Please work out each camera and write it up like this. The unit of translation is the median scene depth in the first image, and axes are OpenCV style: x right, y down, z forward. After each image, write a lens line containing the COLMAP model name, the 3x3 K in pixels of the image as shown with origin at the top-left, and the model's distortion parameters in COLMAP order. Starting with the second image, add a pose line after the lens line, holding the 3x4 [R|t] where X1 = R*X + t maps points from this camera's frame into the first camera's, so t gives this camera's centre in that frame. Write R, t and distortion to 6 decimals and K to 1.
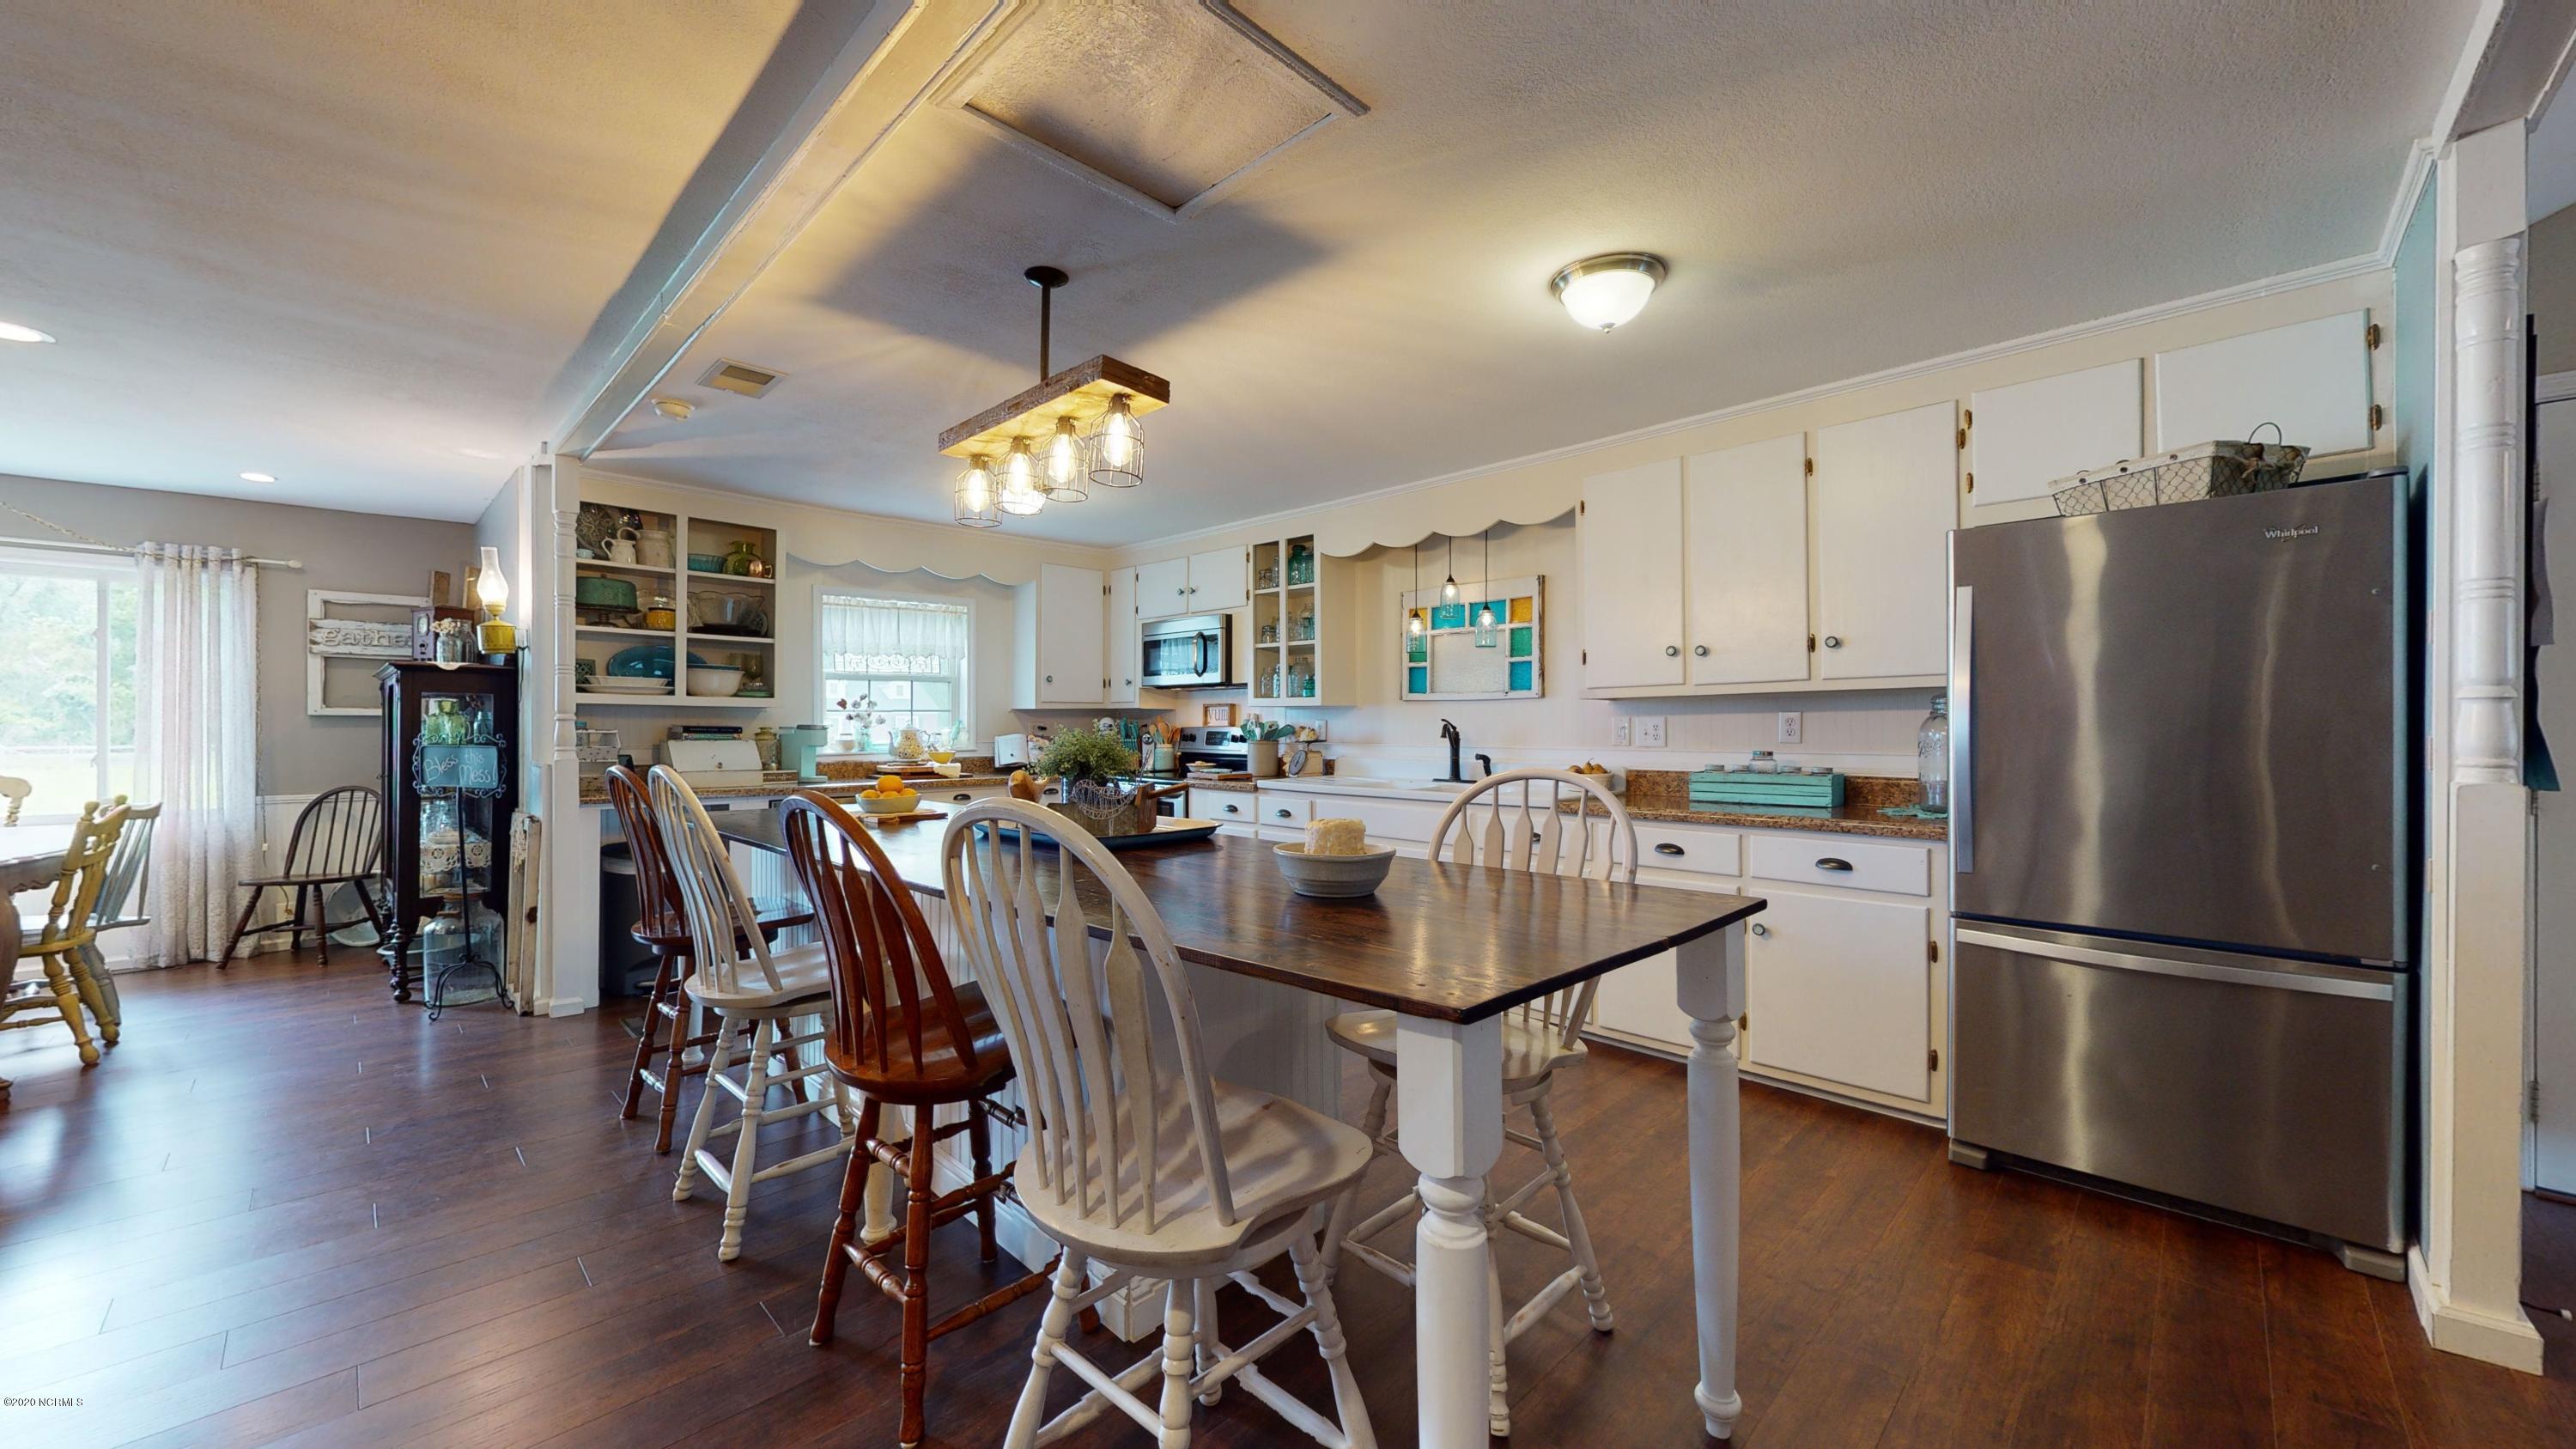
lens RADIAL K [[946.0, 0, 1289.5], [0, 946.0, 730.0], [0, 0, 1]] dist [0.000070, -0.000050]
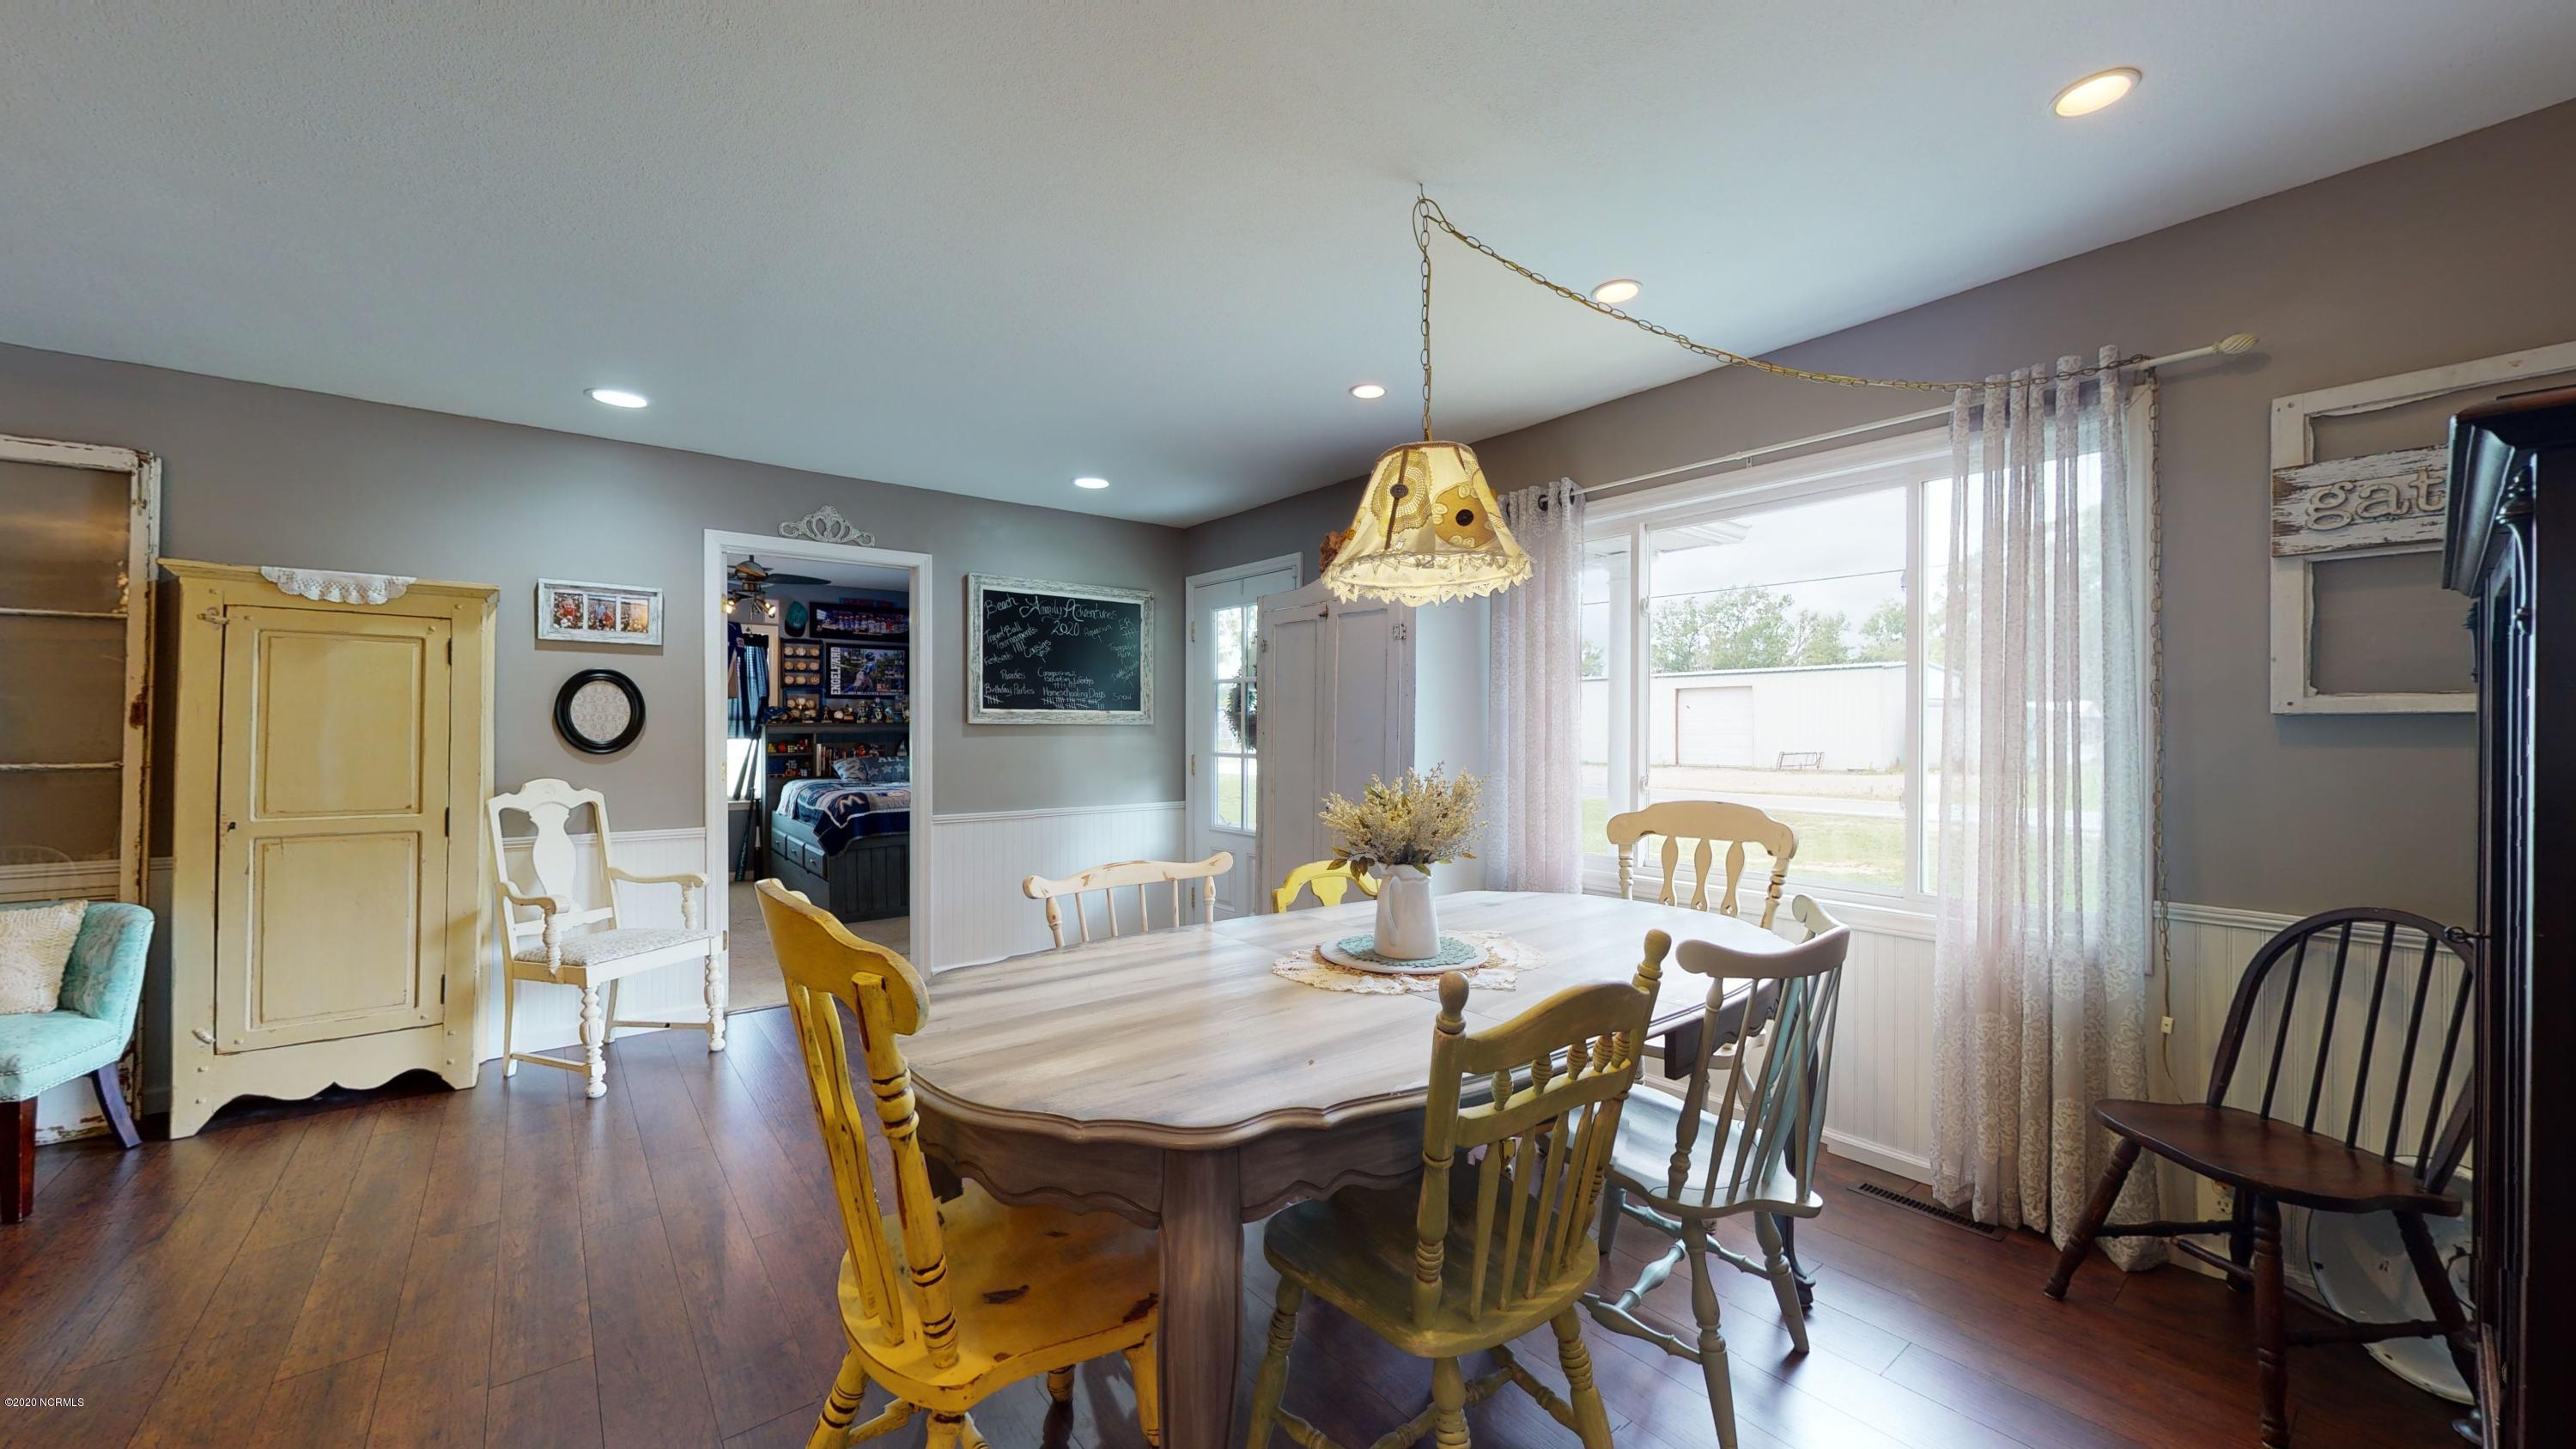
lens RADIAL K [[932.5, 0, 1284.0], [0, 932.5, 736.7], [0, 0, 1]] dist [0.000035, -0.000109]
pose [[-0.125140, 0.008507, -0.992103, -0.600161], [0.007949, 0.999940, 0.007571, -0.012557], [0.992107, -0.006939, -0.125200, 0.641726]]
